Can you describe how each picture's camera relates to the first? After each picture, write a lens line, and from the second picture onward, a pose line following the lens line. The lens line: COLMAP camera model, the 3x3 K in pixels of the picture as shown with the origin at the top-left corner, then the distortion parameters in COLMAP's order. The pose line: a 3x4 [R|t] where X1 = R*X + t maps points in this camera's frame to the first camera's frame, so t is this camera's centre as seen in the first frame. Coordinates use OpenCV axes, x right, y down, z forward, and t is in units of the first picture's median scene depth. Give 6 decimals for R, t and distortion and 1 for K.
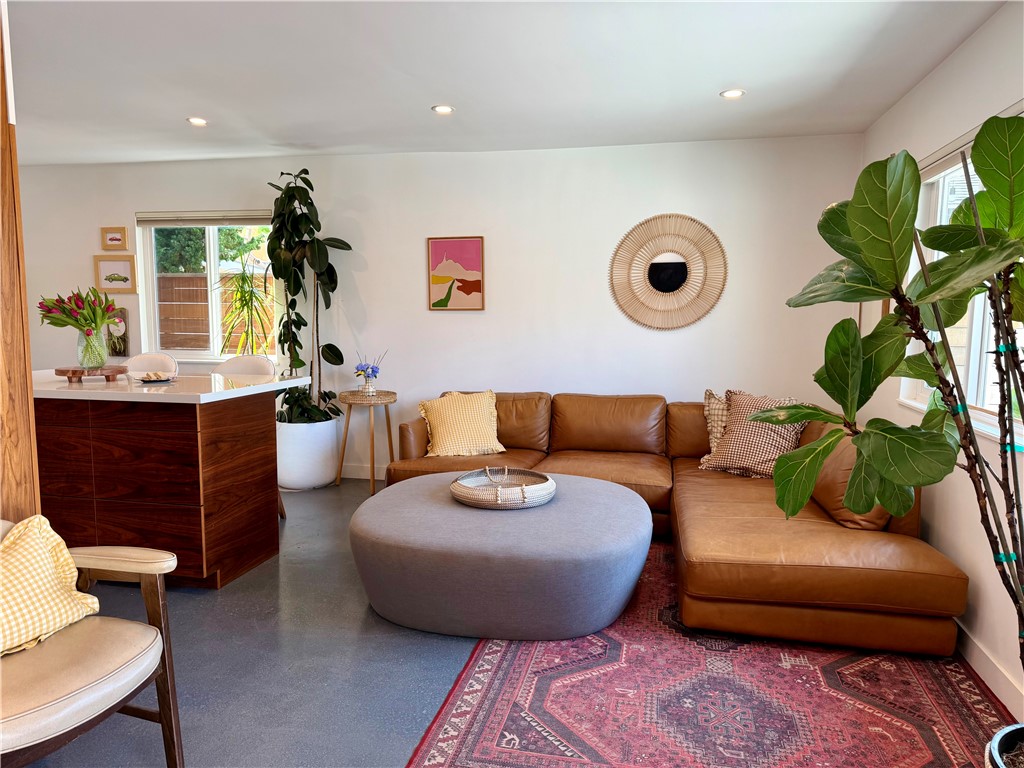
lens RADIAL K [[723.5, 0, 506.2], [0, 723.5, 391.7], [0, 0, 1]] dist [0.014886, -0.033448]
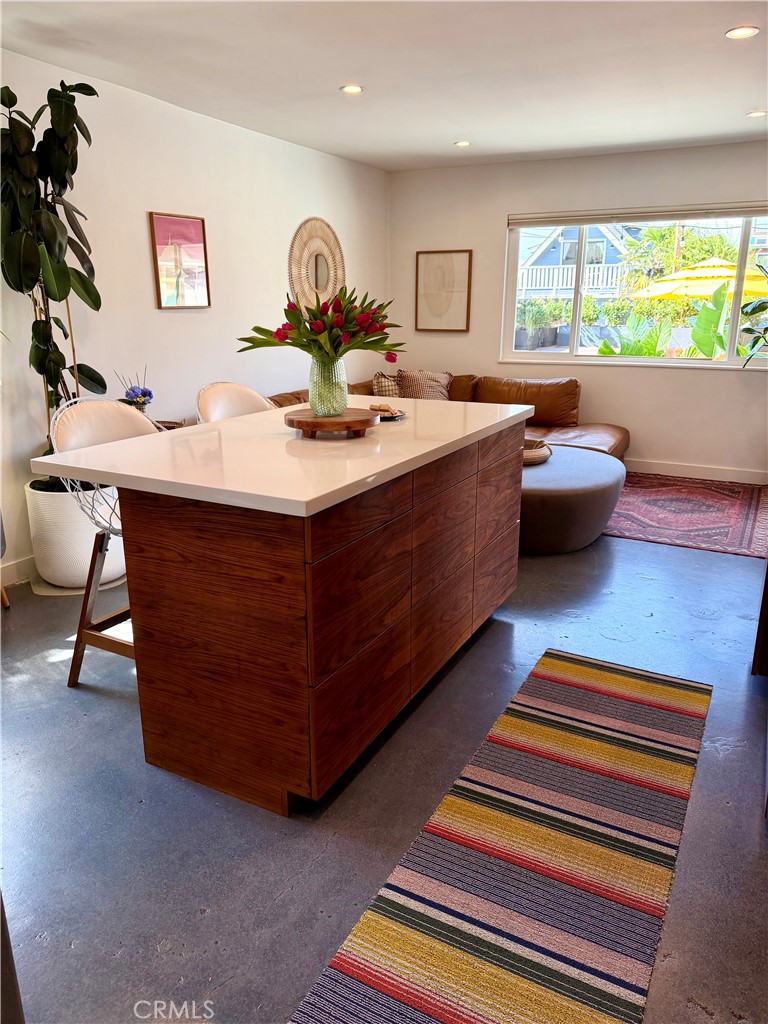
lens RADIAL K [[723.5, 0, 385.4], [0, 723.5, 514.1], [0, 0, 1]] dist [0.014886, -0.033448]
pose [[0.268959, -0.277977, 0.922166, -1.761887], [0.109856, 0.960052, 0.257356, -0.156126], [-0.956866, 0.032087, 0.288752, 1.135163]]
